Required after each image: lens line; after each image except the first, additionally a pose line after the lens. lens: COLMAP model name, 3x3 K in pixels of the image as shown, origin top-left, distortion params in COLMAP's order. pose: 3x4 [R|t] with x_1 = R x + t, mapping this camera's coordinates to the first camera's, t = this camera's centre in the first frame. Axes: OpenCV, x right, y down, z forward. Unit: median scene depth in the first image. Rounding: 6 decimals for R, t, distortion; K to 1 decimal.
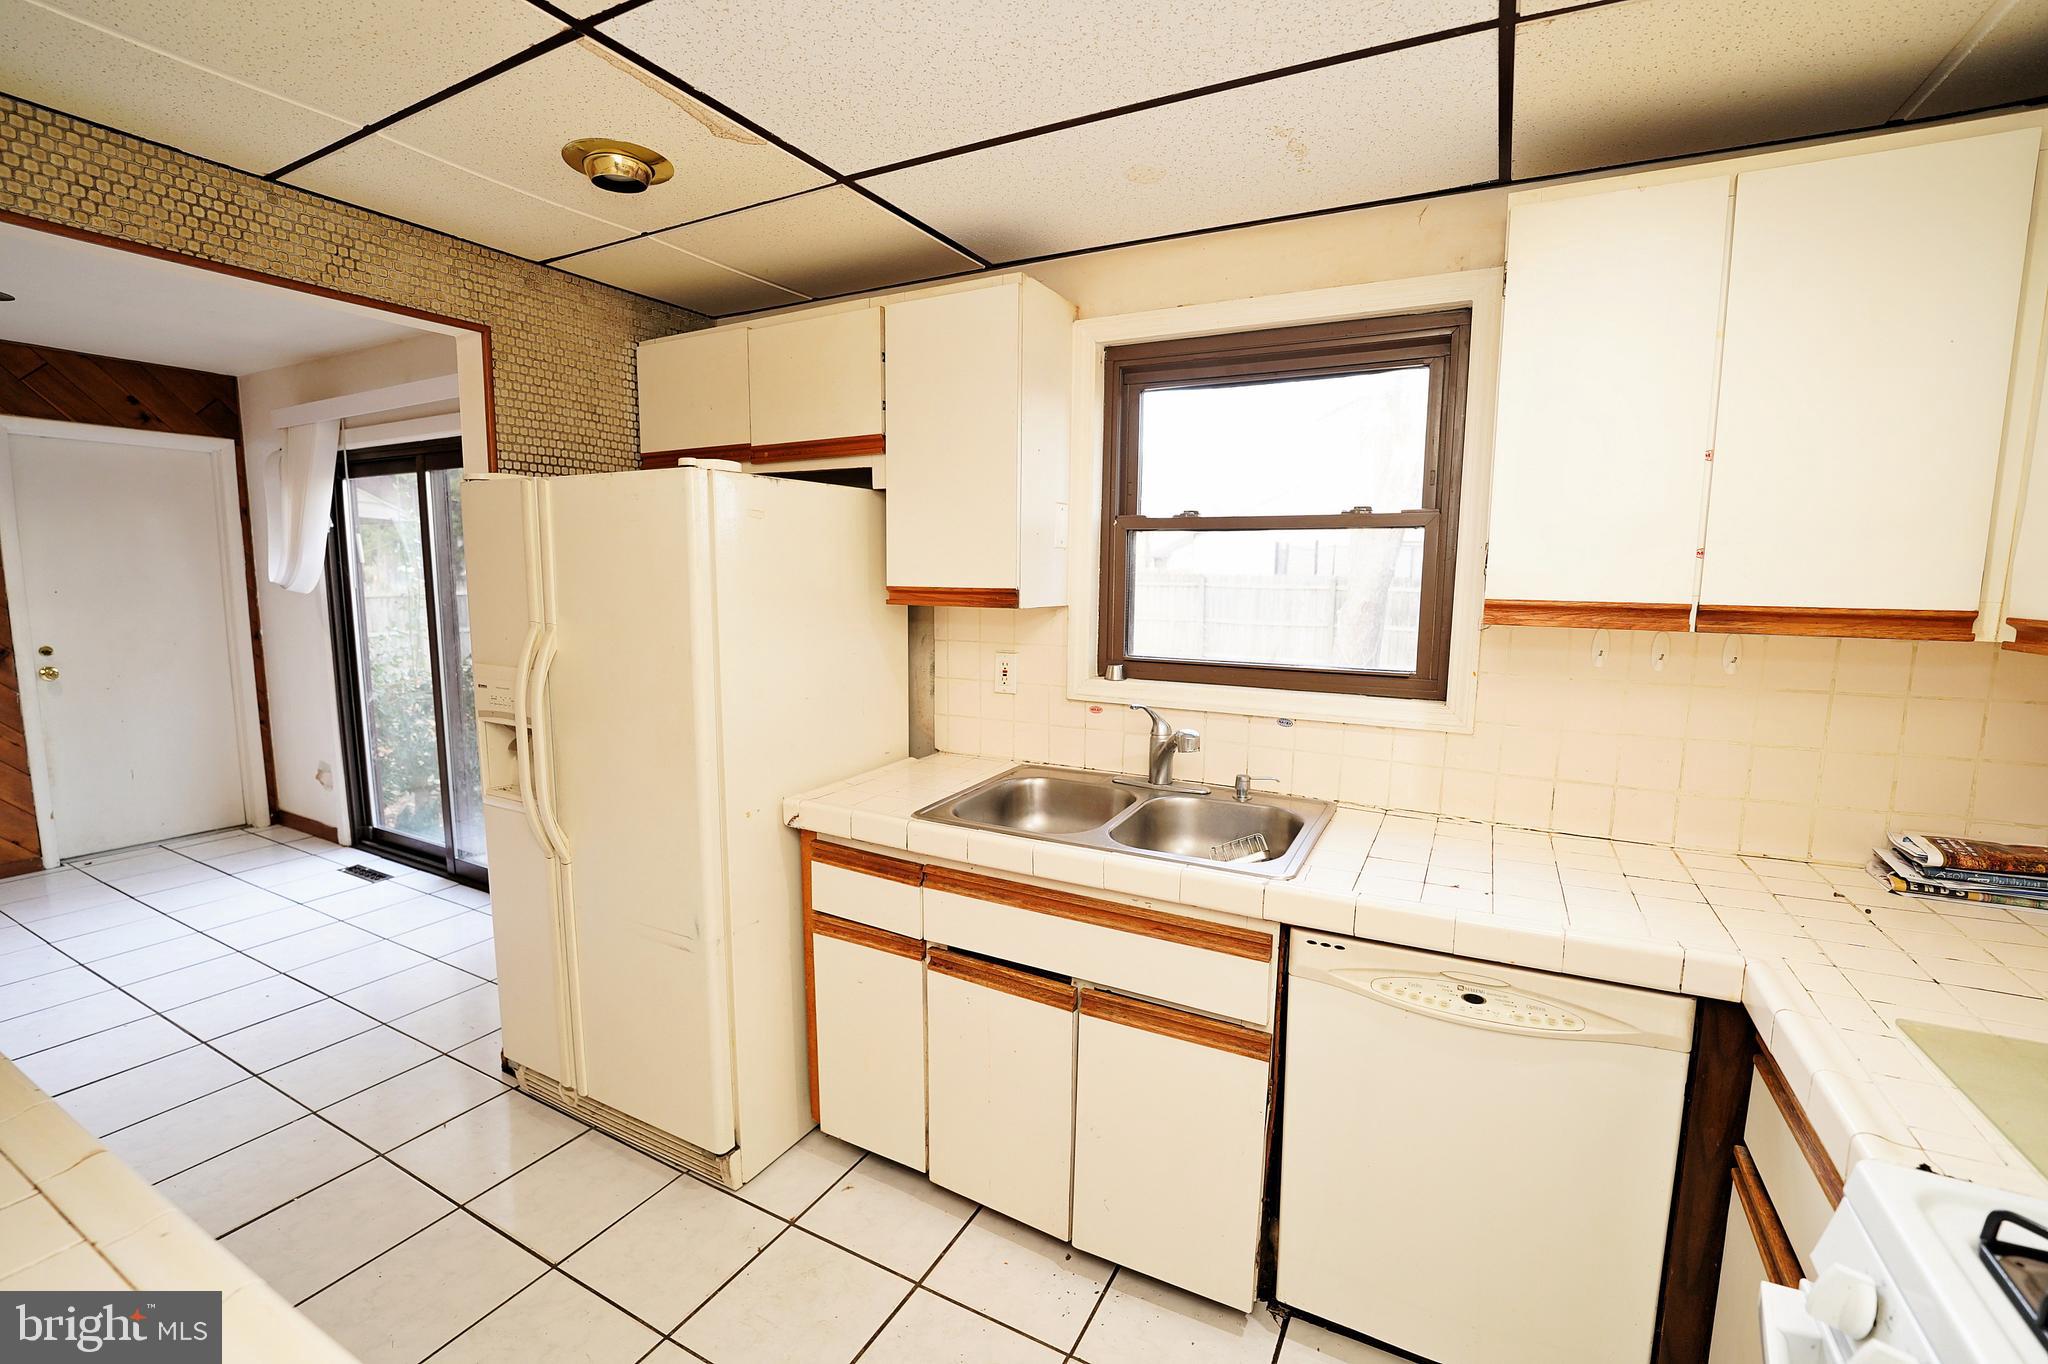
lens RADIAL K [[834.9, 0, 1005.8], [0, 834.9, 682.2], [0, 0, 1]] dist [-0.027158, 0.001585]
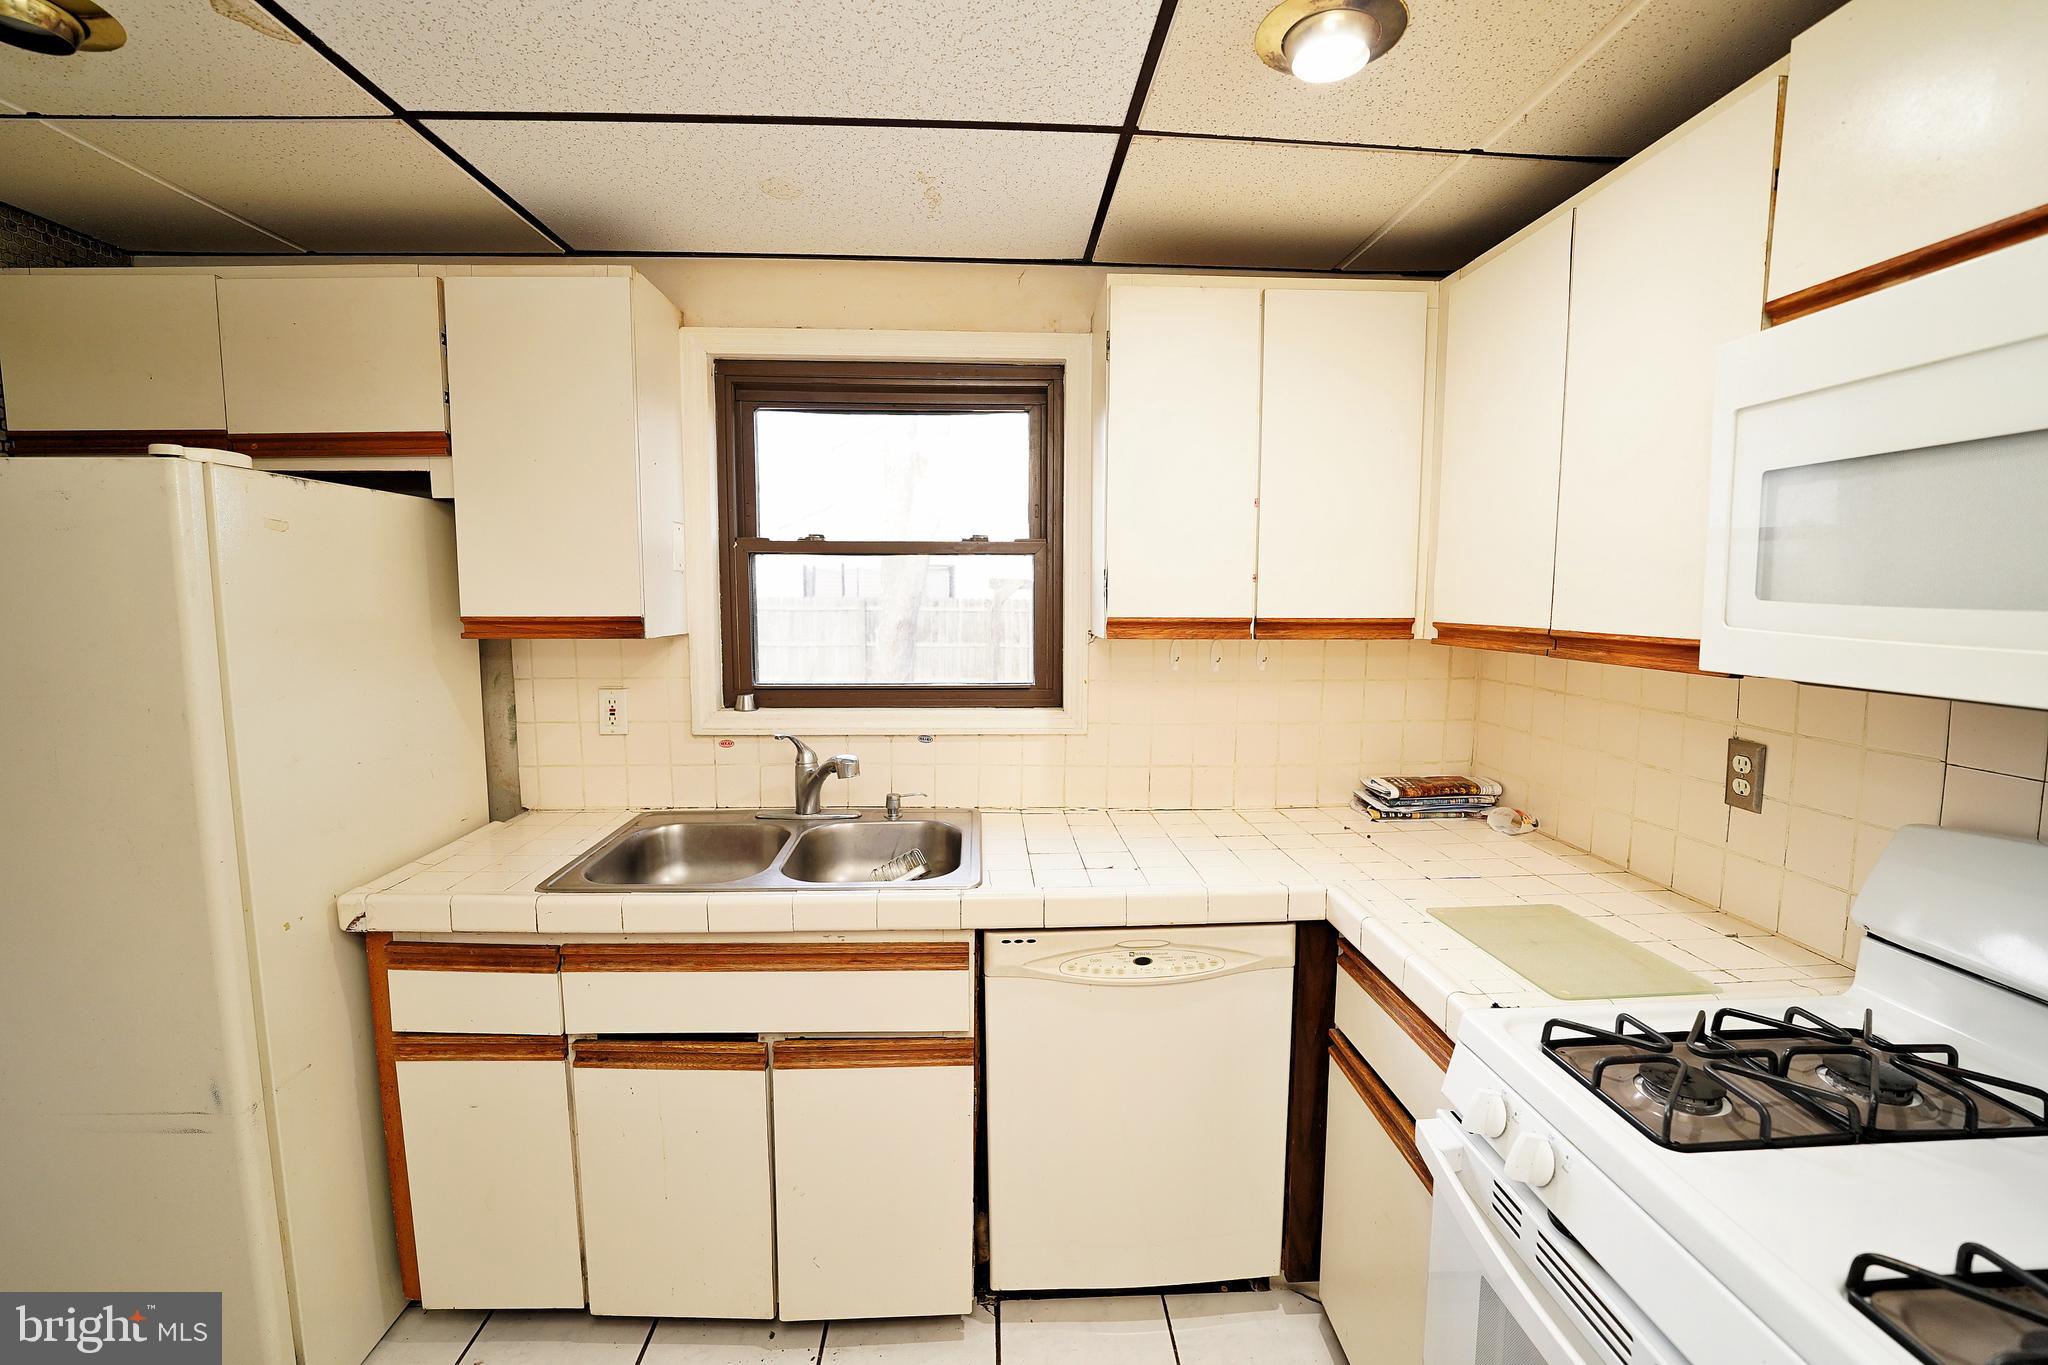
lens RADIAL K [[834.9, 0, 1020.4], [0, 834.9, 686.7], [0, 0, 1]] dist [-0.027158, 0.001585]
pose [[0.868326, -0.060187, 0.492329, -0.095737], [0.070986, 0.997472, -0.003259, -0.006764], [-0.490889, 0.037778, 0.870403, 0.036099]]
